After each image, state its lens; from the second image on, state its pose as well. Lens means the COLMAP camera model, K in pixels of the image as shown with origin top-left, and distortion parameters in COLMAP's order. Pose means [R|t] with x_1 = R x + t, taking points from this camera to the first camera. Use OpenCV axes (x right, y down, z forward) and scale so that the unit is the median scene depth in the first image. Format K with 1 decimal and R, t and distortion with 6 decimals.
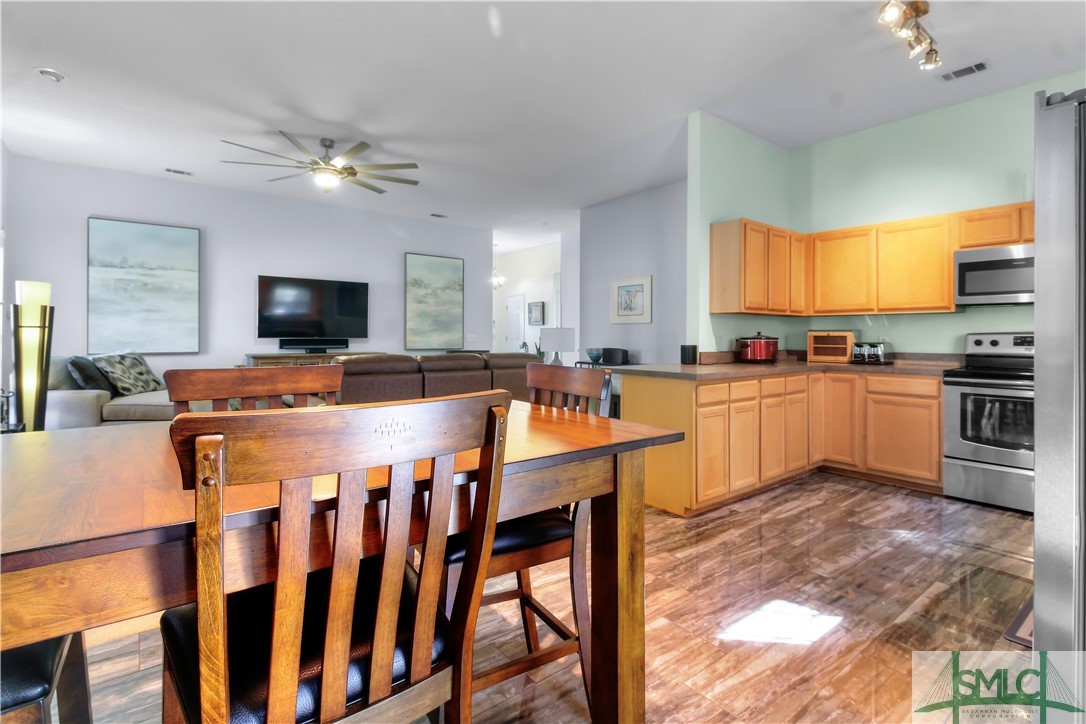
lens RADIAL K [[500.1, 0, 545.6], [0, 500.1, 332.9], [0, 0, 1]] dist [0.000032, 0.000247]
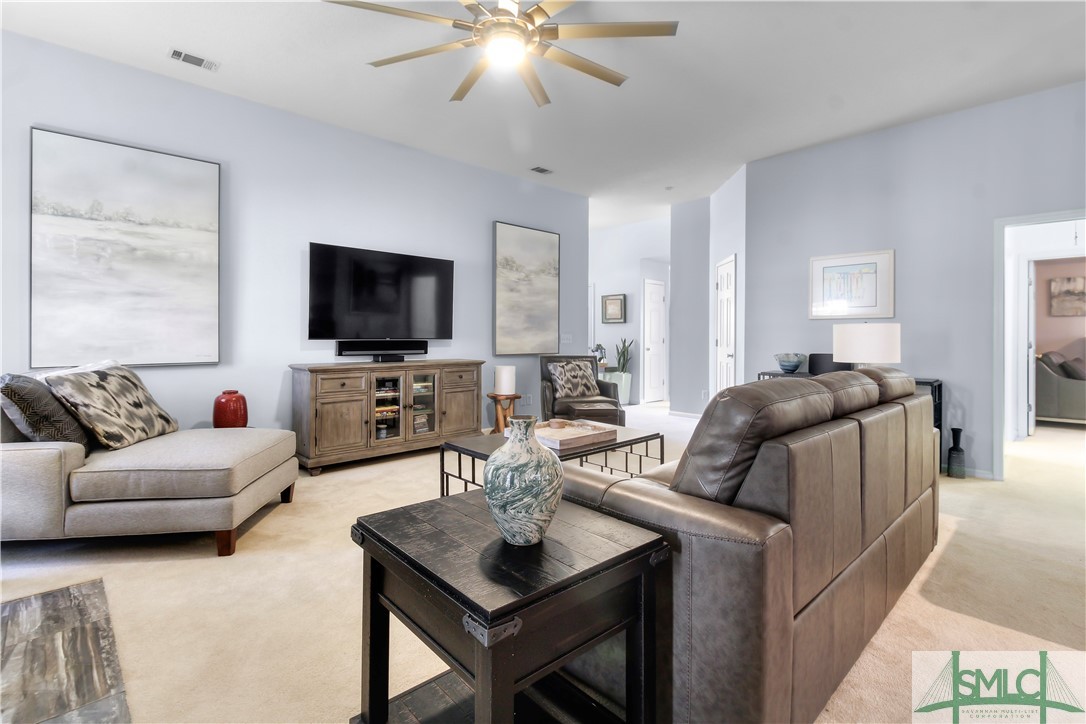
lens RADIAL K [[515.9, 0, 558.9], [0, 515.9, 335.2], [0, 0, 1]] dist [-0.001612, -0.001104]
pose [[0.996830, -0.000445, 0.079563, -0.341294], [0.000258, 0.999997, 0.002364, 0.003400], [-0.079564, -0.002336, 0.996827, 0.347461]]
